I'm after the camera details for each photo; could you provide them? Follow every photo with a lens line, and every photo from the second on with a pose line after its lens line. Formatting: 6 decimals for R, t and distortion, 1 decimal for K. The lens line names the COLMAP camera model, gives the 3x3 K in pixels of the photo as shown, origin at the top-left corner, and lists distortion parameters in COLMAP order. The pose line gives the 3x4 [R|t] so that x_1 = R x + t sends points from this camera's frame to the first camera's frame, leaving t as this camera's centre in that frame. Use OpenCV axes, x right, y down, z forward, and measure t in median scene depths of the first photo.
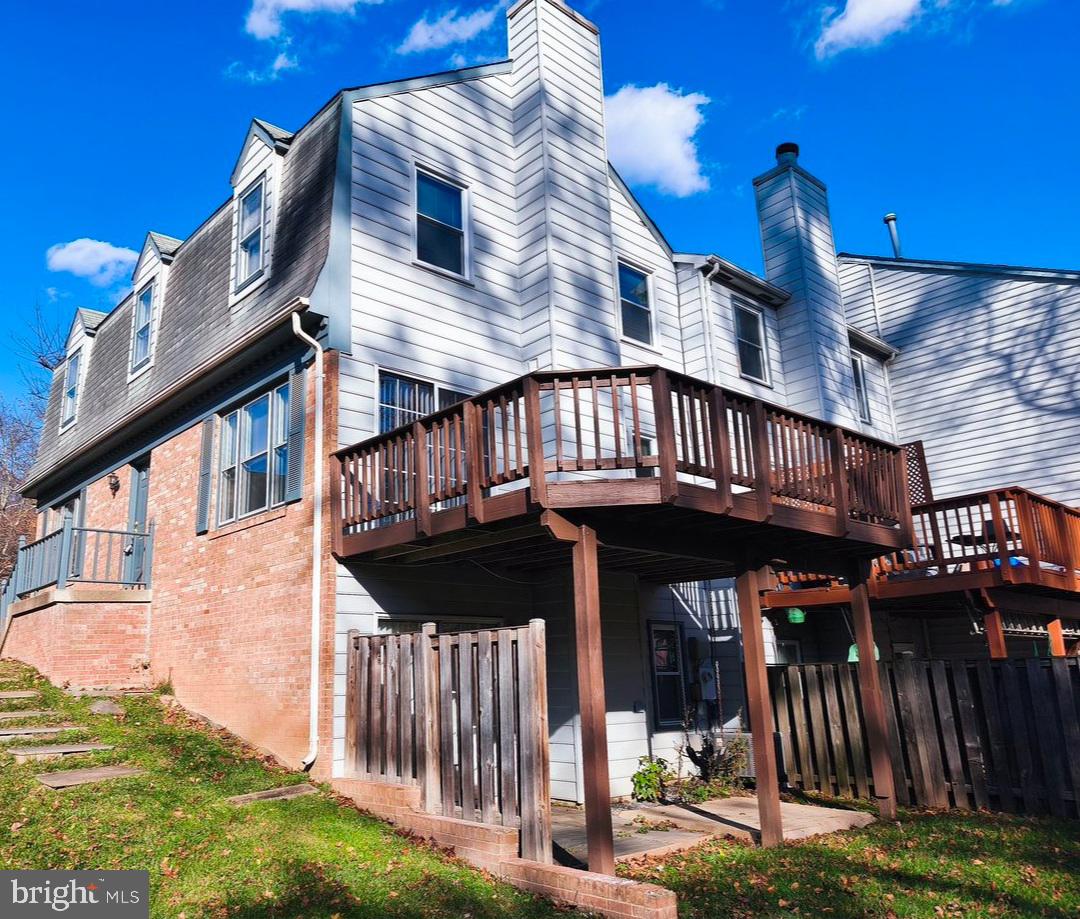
lens RADIAL K [[859.2, 0, 540.0], [0, 859.2, 459.5], [0, 0, 1]] dist [-0.004573, -0.003222]
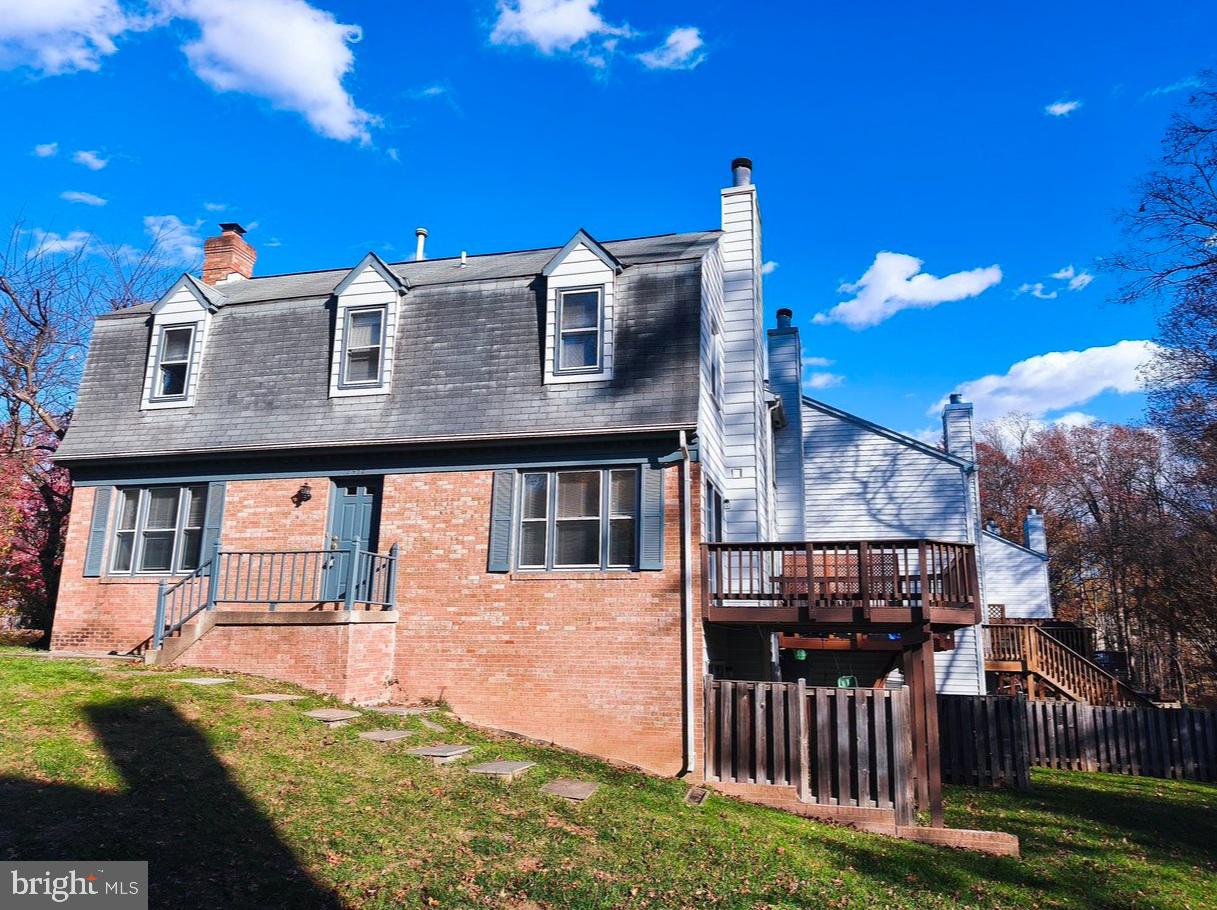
lens RADIAL K [[846.6, 0, 610.2], [0, 846.6, 457.1], [0, 0, 1]] dist [0.059244, -0.105250]
pose [[0.823344, 0.163415, 0.543507, -0.678253], [-0.180811, 0.983278, -0.021734, -0.051753], [-0.537970, -0.080377, 0.839123, -0.024147]]
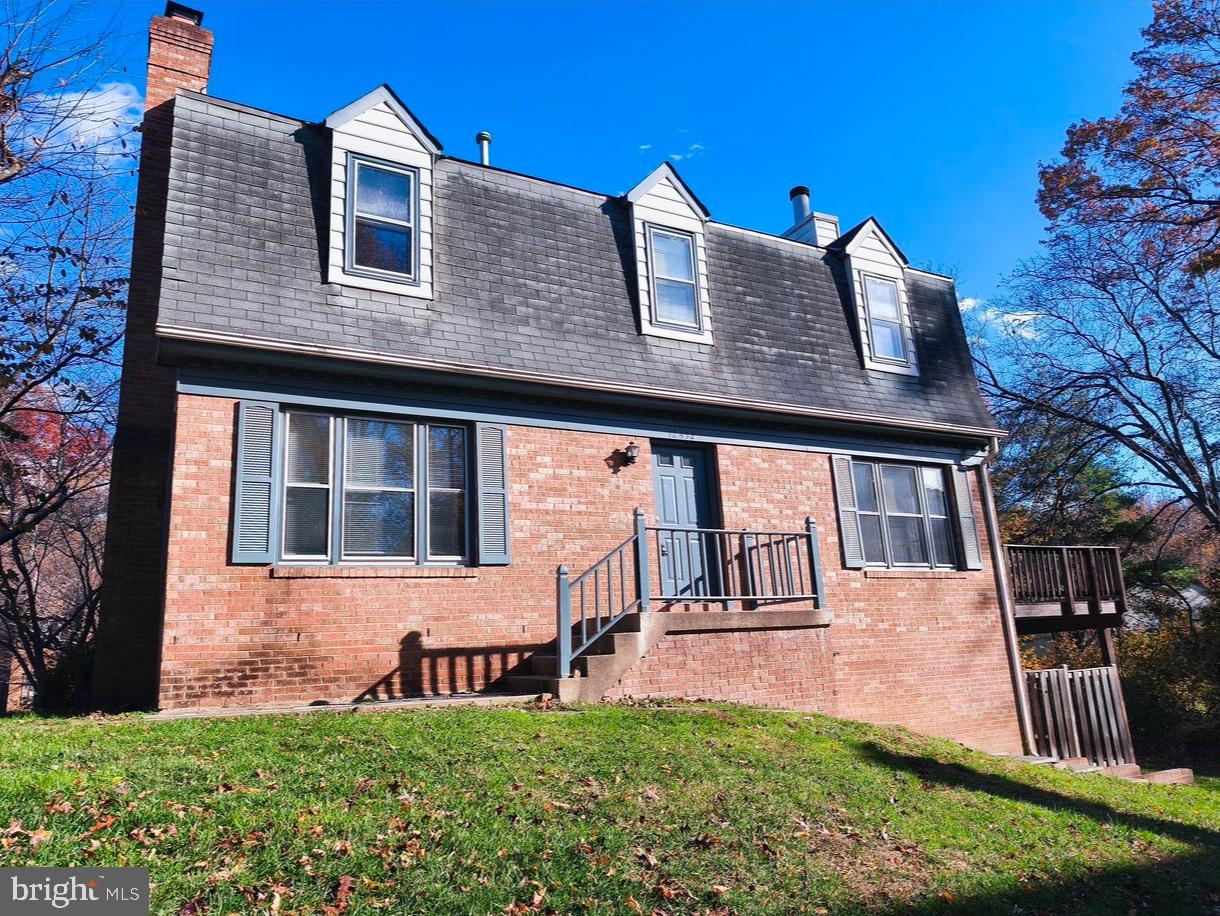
lens RADIAL K [[846.8, 0, 616.7], [0, 846.8, 458.4], [0, 0, 1]] dist [0.131381, -0.286474]
pose [[0.216072, 0.249475, 0.943968, -1.084360], [-0.202174, 0.957285, -0.206717, 0.171790], [-0.955216, -0.146180, 0.257280, 0.765951]]
